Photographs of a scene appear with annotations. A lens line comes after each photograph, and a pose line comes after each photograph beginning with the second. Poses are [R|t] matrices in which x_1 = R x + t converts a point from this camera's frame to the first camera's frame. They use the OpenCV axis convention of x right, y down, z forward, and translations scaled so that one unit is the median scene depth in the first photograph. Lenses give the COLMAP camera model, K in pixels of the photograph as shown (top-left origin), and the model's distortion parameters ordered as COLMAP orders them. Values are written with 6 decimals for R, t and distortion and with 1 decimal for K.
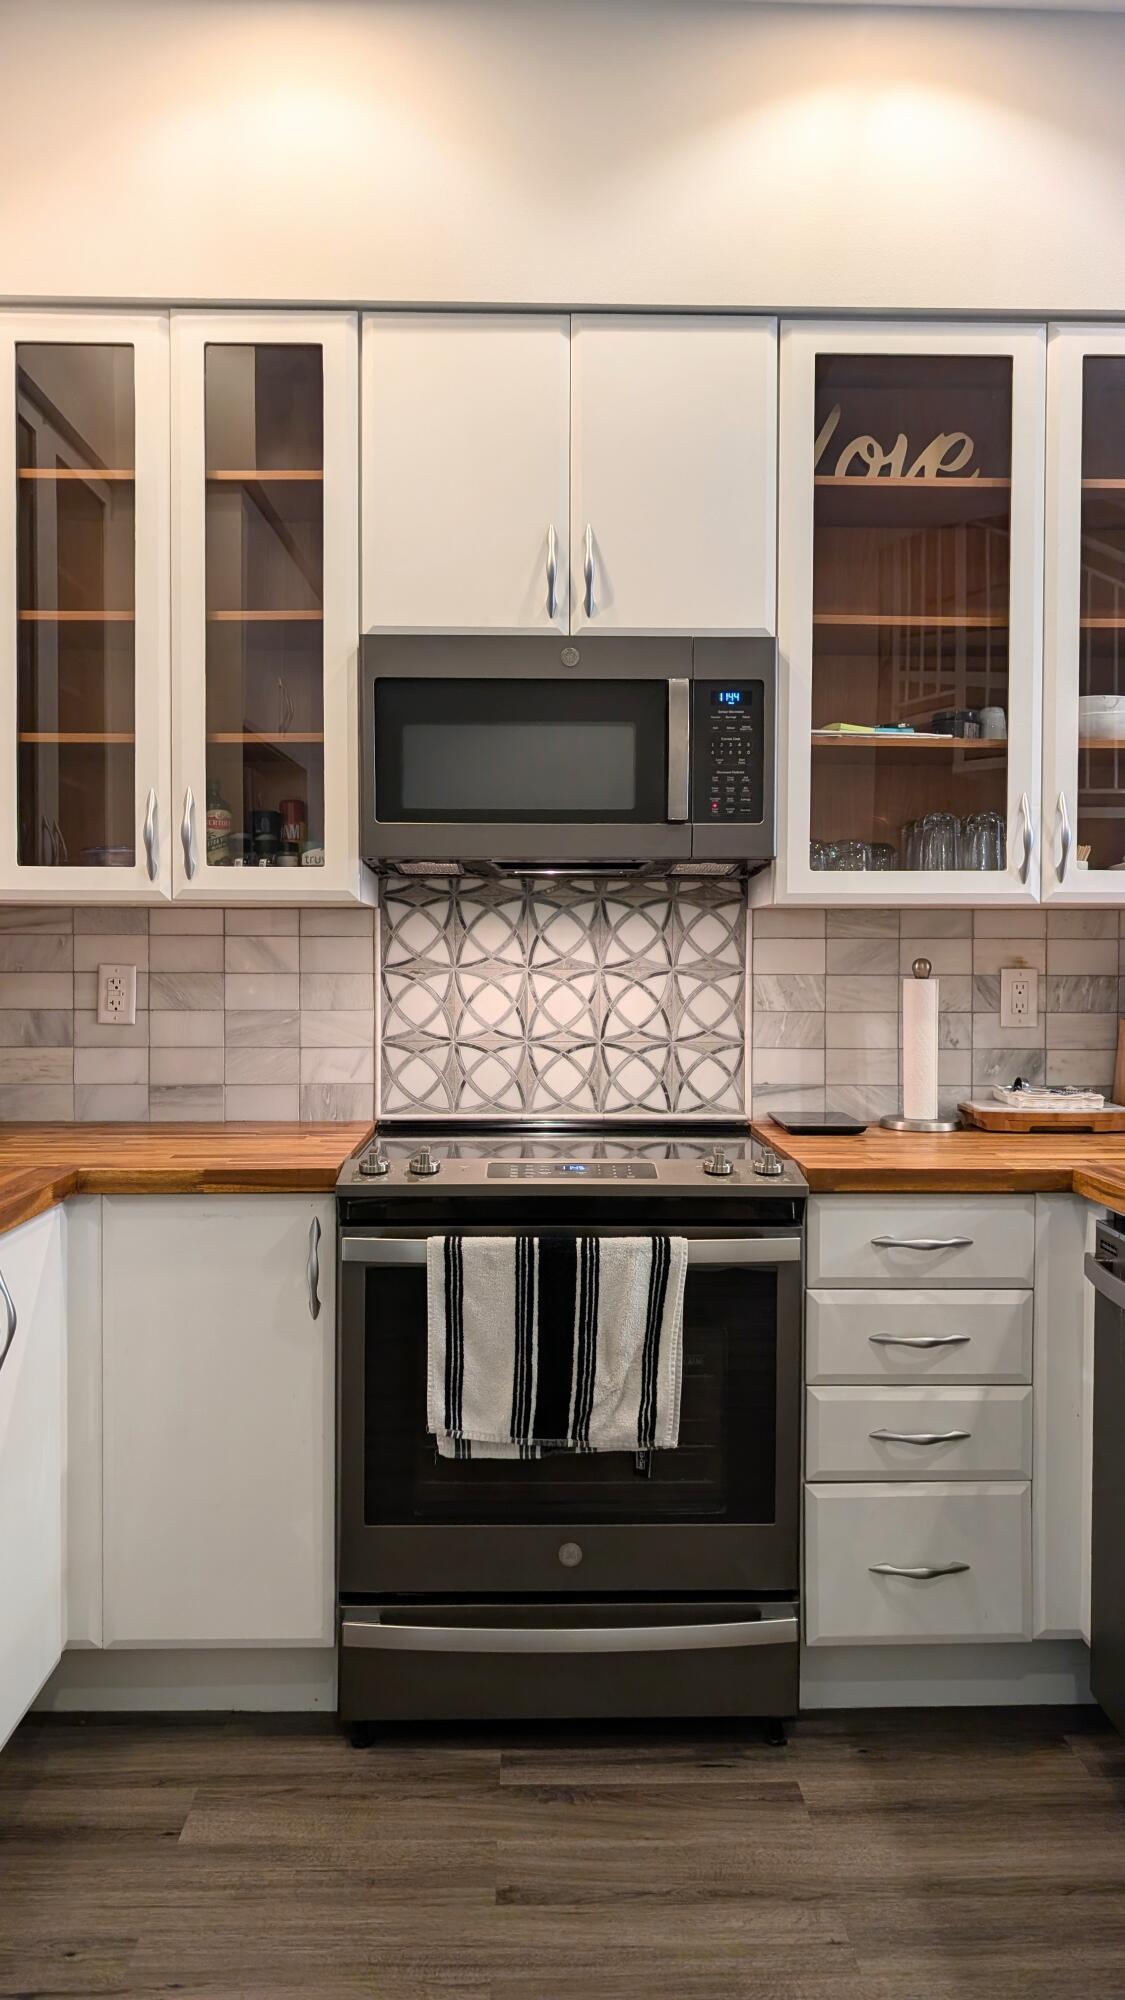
lens RADIAL K [[1421.9, 0, 562.5], [0, 1421.9, 1000.0], [0, 0, 1]] dist [0.046717, -0.006327]
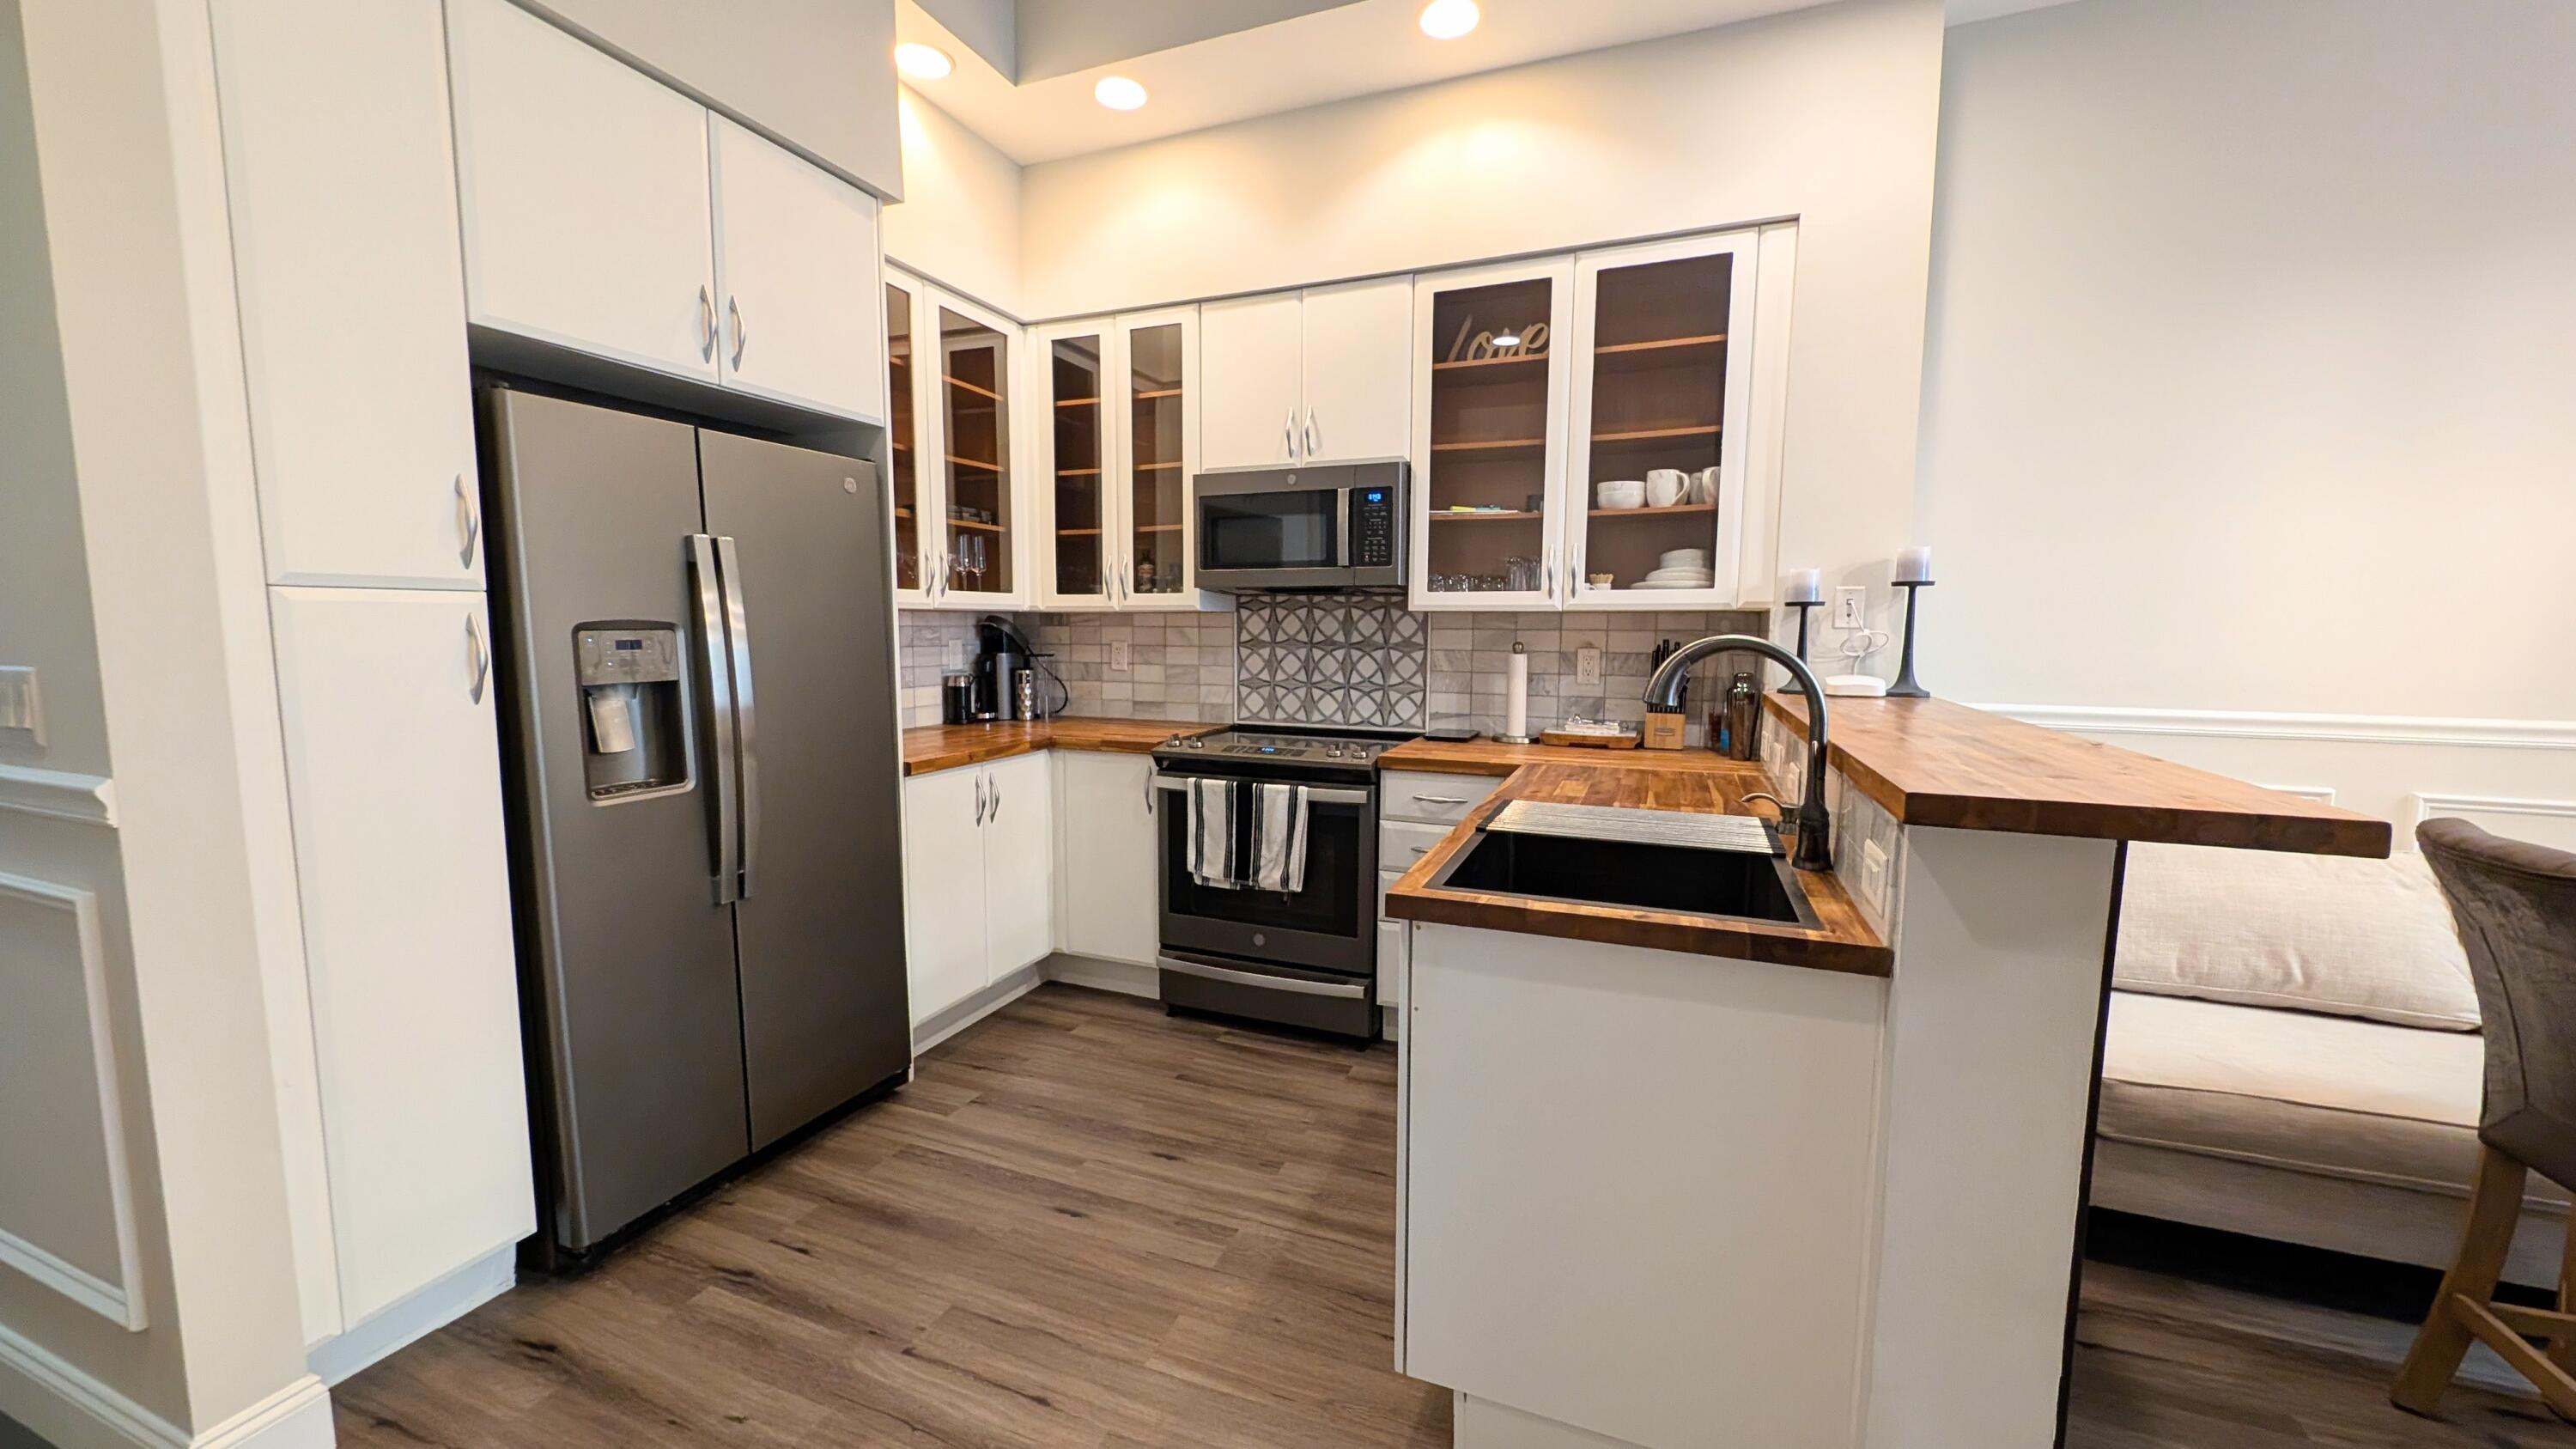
lens RADIAL K [[931.6, 0, 1288.0], [0, 931.6, 724.5], [0, 0, 1]] dist [0.053433, 0.000014]
pose [[0.922533, 0.043646, -0.383443, 0.474253], [-0.016409, 0.997122, 0.074019, -0.009872], [0.385570, -0.061993, 0.920594, -0.151571]]
